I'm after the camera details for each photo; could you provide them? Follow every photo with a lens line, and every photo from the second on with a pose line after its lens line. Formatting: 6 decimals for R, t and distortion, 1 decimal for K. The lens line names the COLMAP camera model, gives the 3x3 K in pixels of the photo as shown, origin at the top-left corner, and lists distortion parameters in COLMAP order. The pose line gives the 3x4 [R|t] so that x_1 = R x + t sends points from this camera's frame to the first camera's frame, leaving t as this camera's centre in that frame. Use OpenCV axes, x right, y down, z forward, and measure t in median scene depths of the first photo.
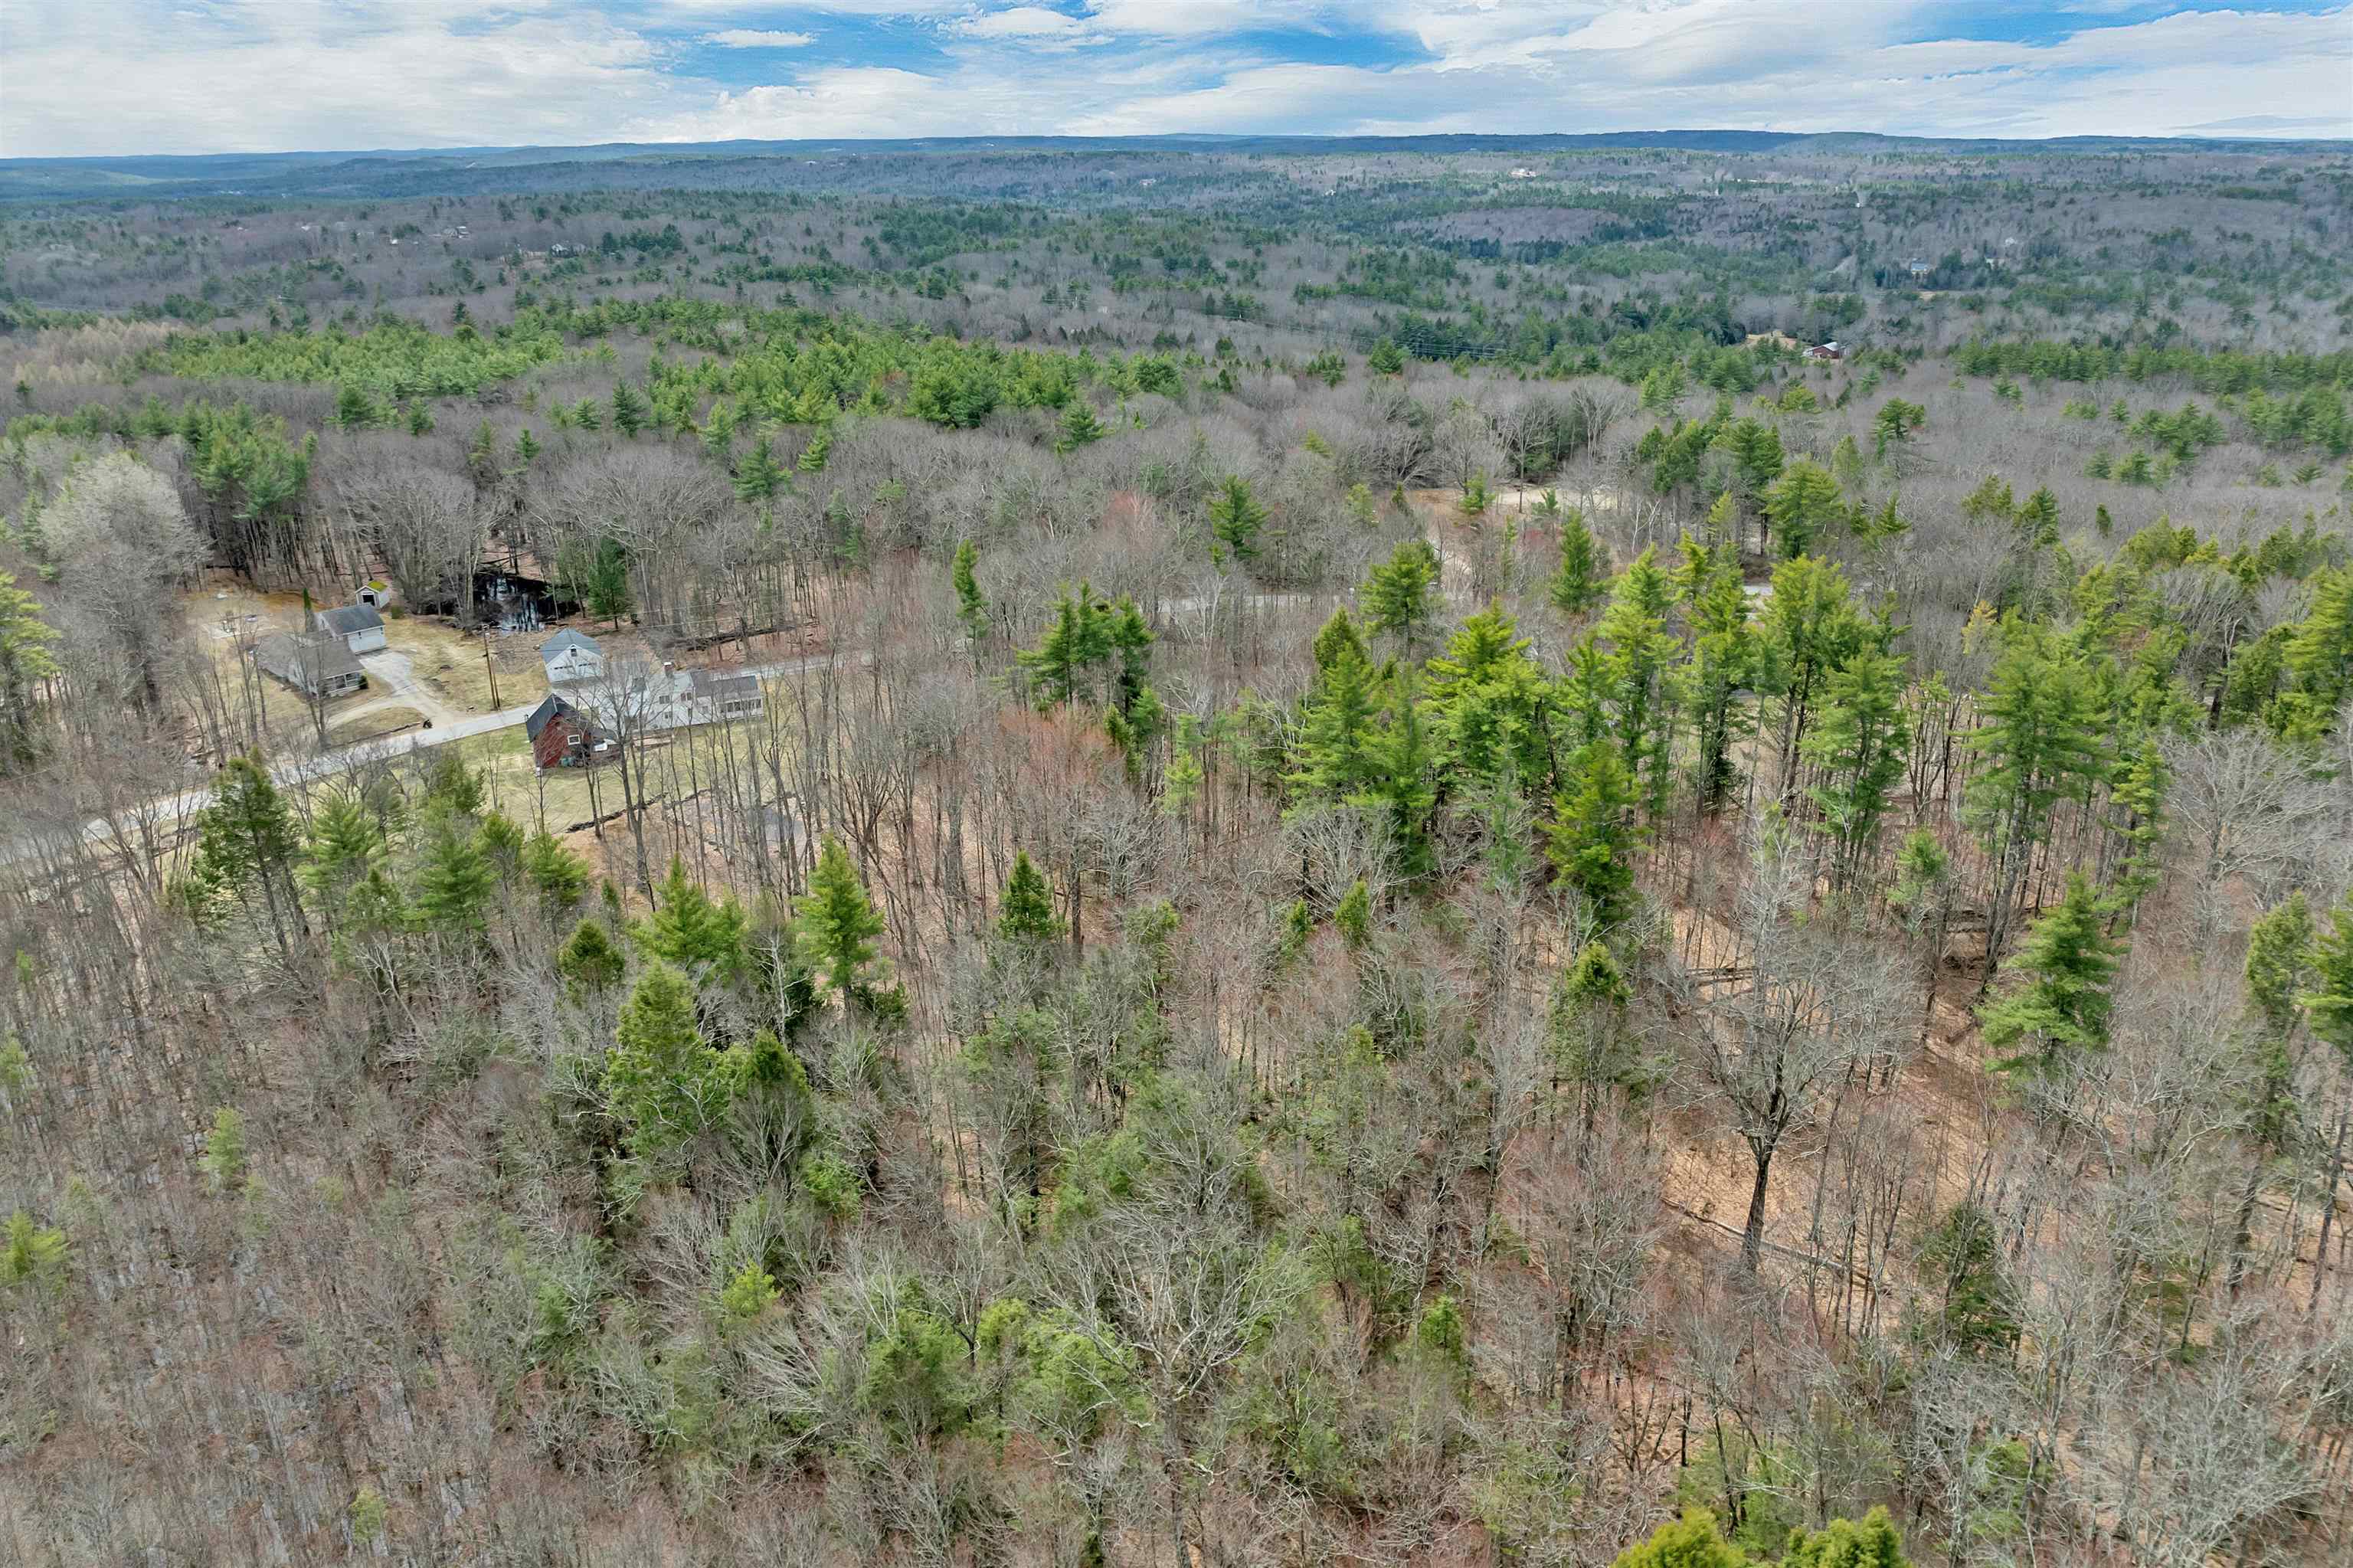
lens RADIAL K [[1690.2, 0, 1176.5], [0, 1690.2, 784.0], [0, 0, 1]] dist [-0.050456, 0.023315]
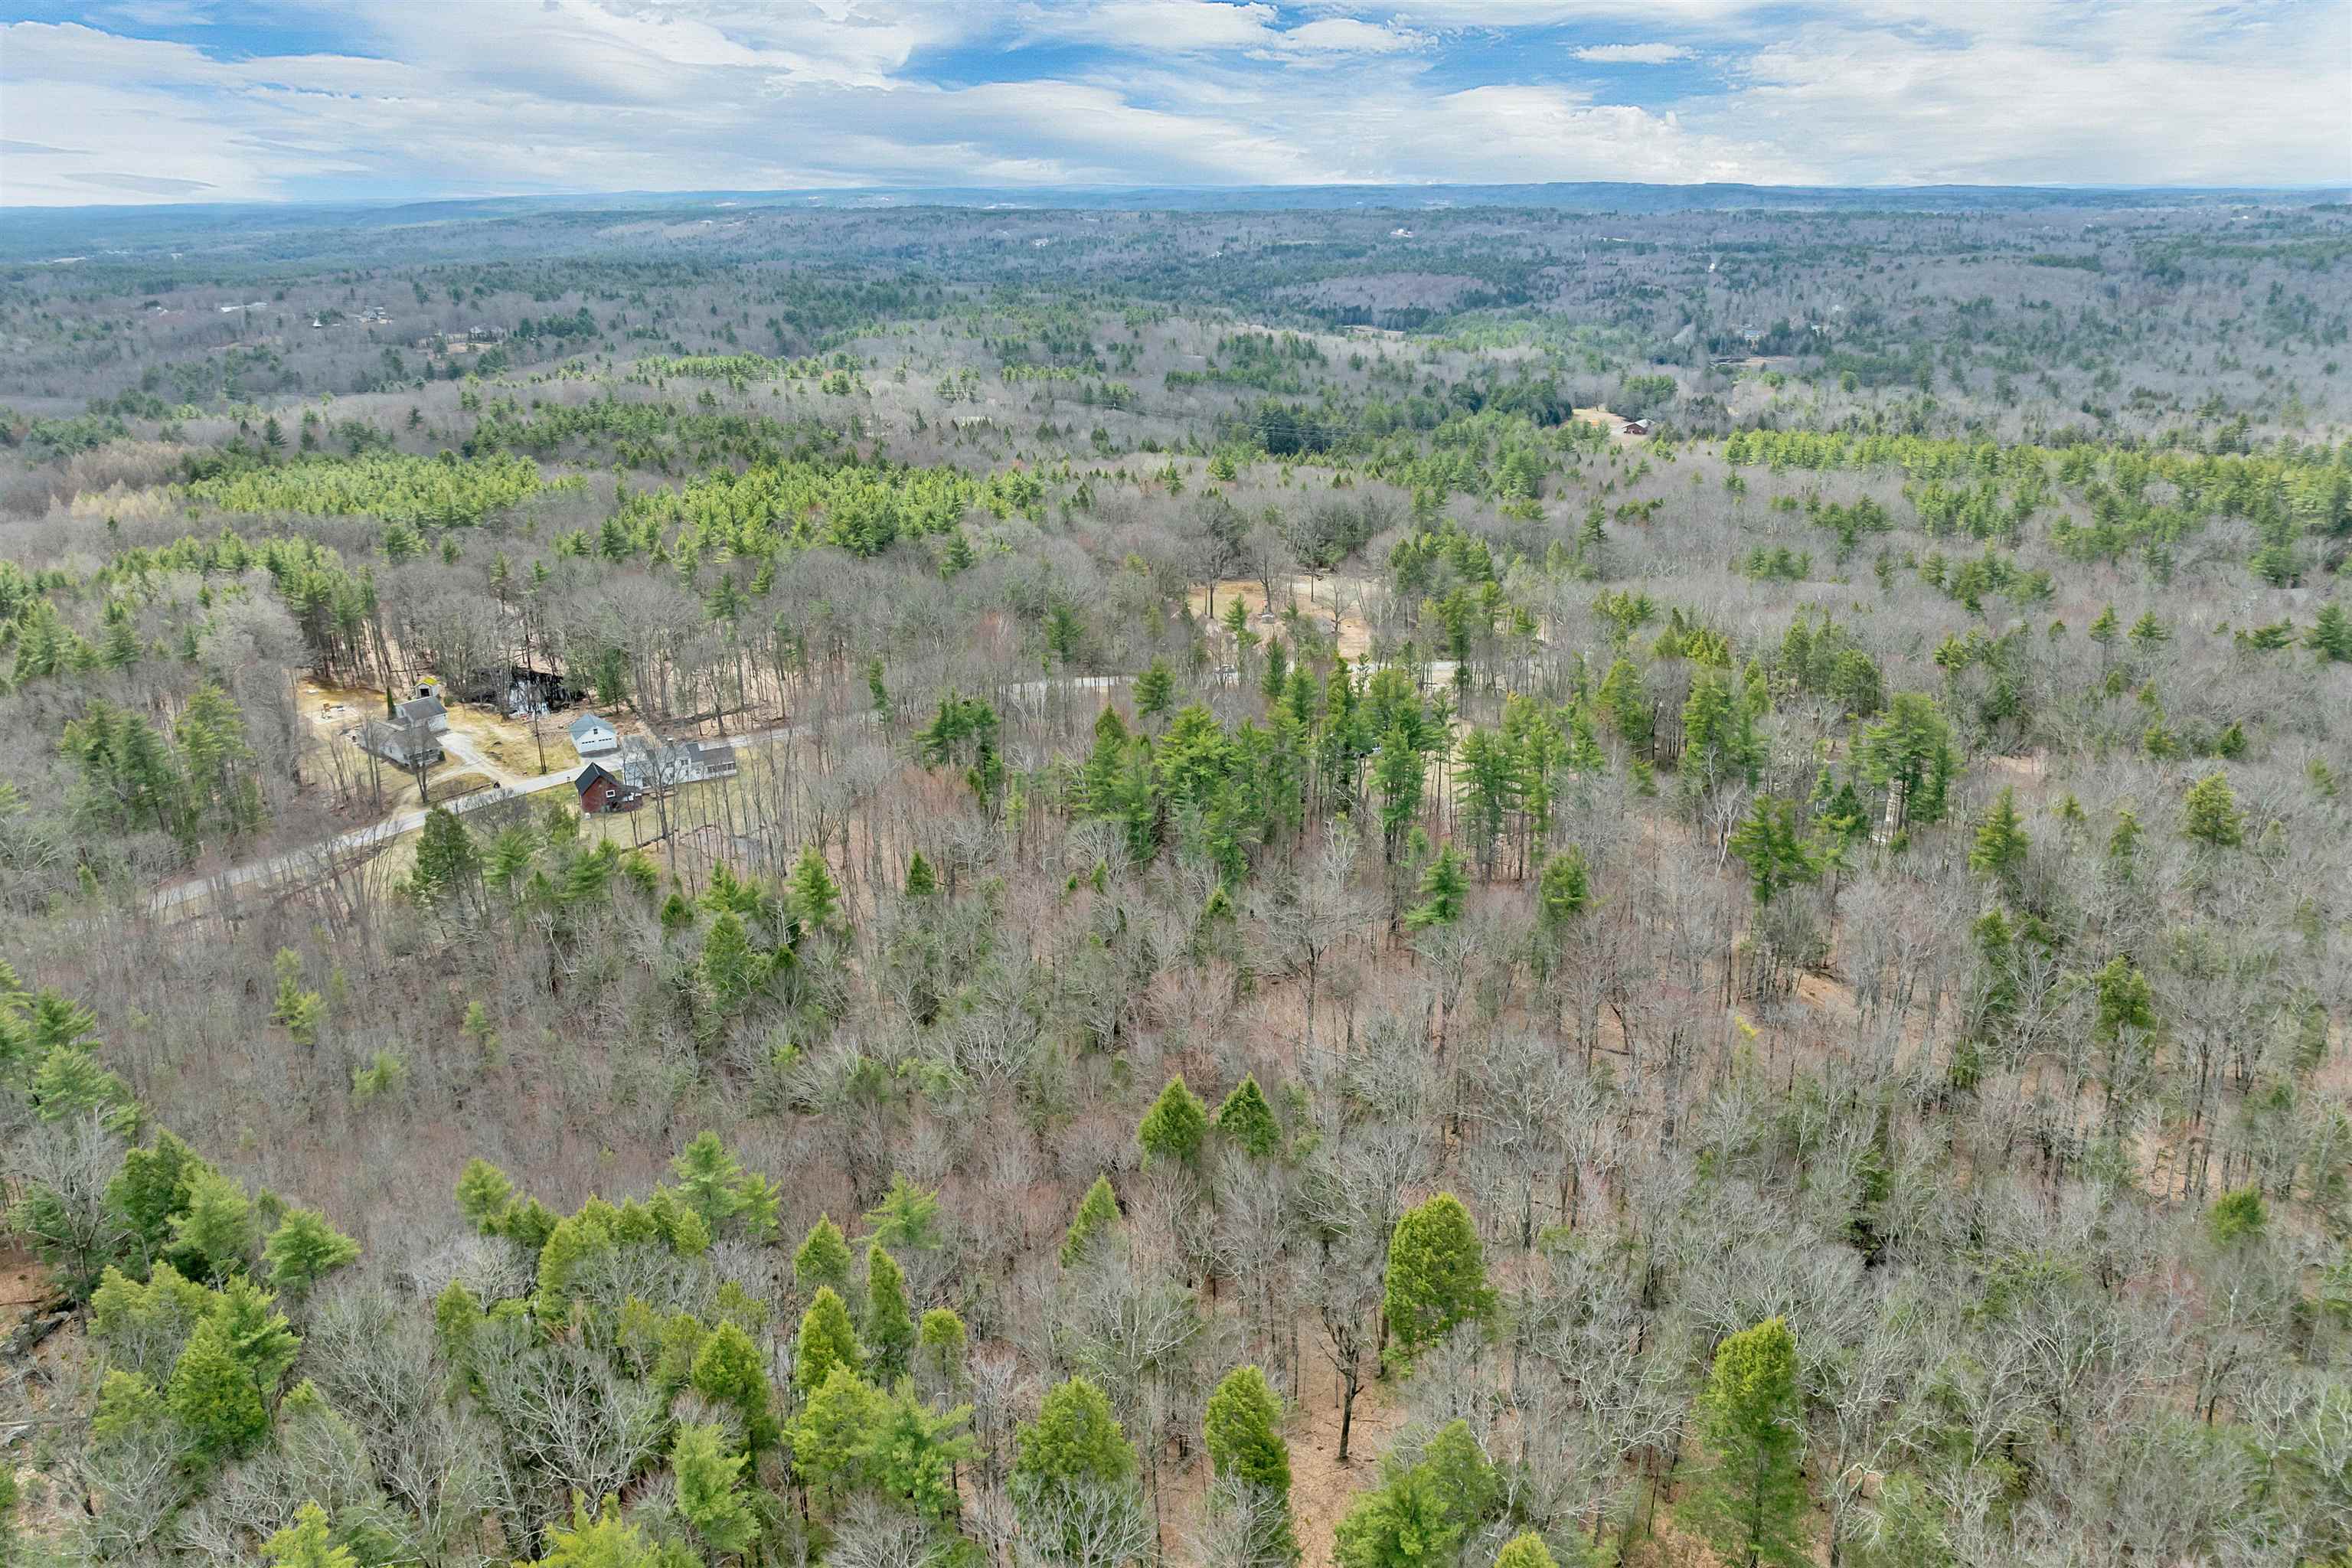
lens RADIAL K [[1689.4, 0, 1176.0], [0, 1689.4, 784.0], [0, 0, 1]] dist [-0.050456, 0.023315]
pose [[0.998280, -0.020634, 0.054881, 0.032312], [0.022061, 0.999431, -0.025524, 0.008363], [-0.054323, 0.026691, 0.998167, -0.300383]]
